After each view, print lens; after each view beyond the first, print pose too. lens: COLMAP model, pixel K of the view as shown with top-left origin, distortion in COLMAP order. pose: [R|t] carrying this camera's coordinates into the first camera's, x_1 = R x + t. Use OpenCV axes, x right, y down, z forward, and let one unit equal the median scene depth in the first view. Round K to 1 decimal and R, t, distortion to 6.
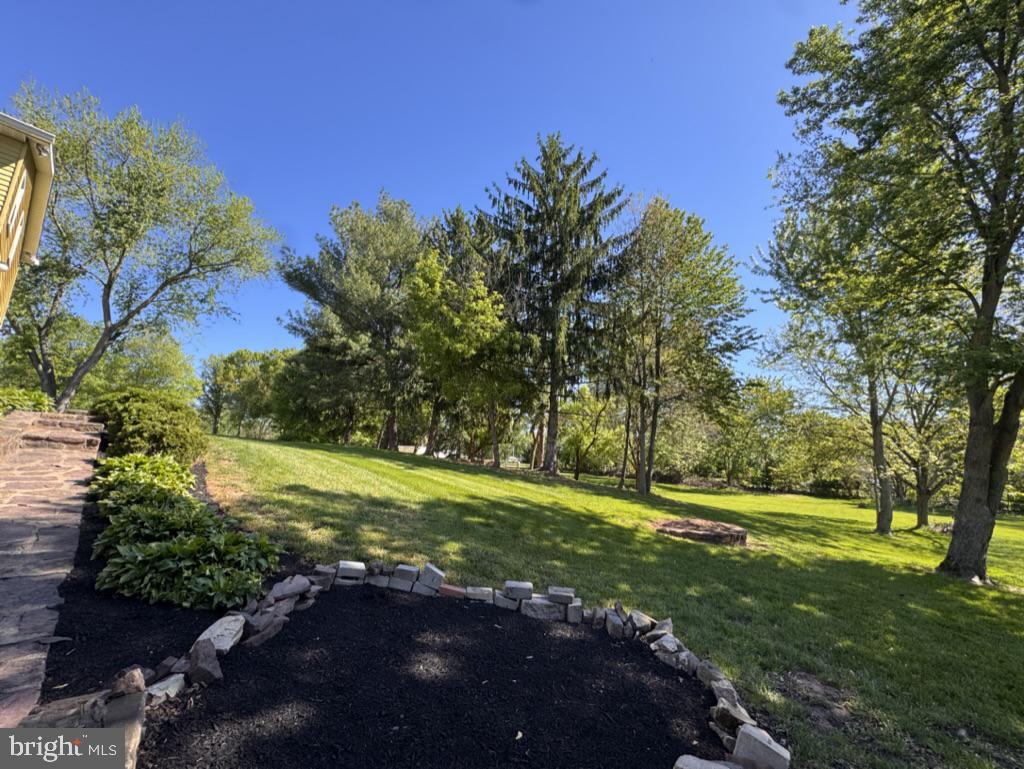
lens RADIAL K [[405.8, 0, 514.2], [0, 405.8, 386.3], [0, 0, 1]] dist [-0.001555, -0.000709]
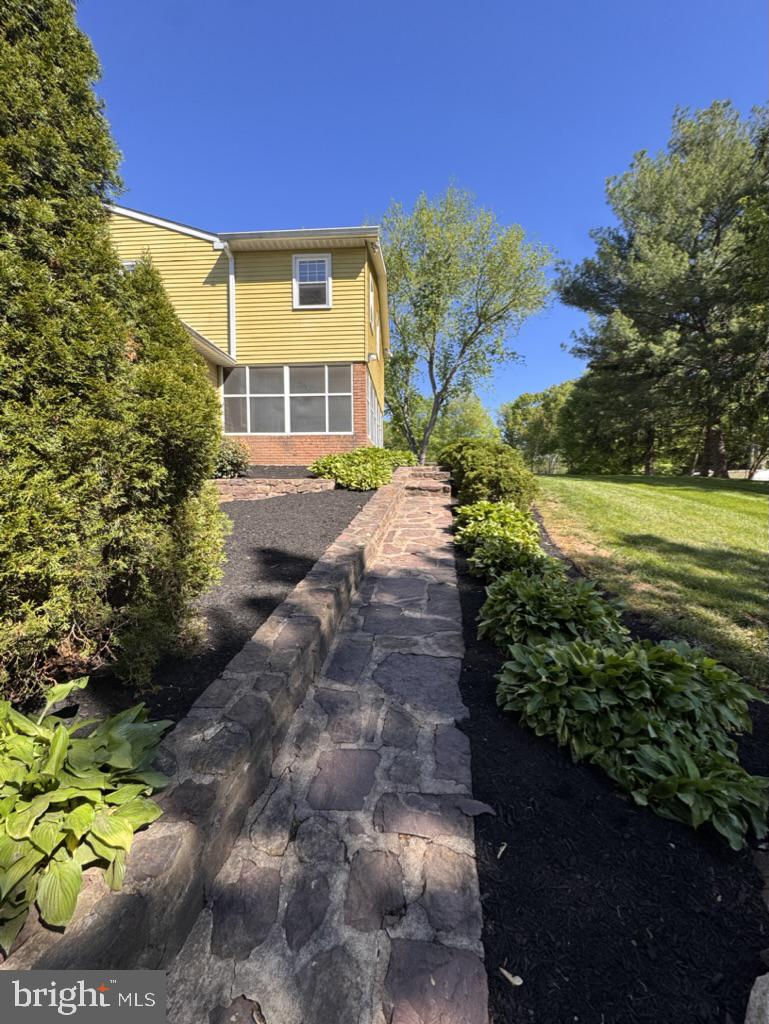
lens RADIAL K [[405.8, 0, 384.5], [0, 405.8, 512.0], [0, 0, 1]] dist [-0.001555, -0.000709]
pose [[0.590000, 0.007100, -0.807372, -0.080929], [0.178118, 0.974181, 0.138729, 0.004503], [0.787511, -0.225658, 0.573502, 0.071435]]
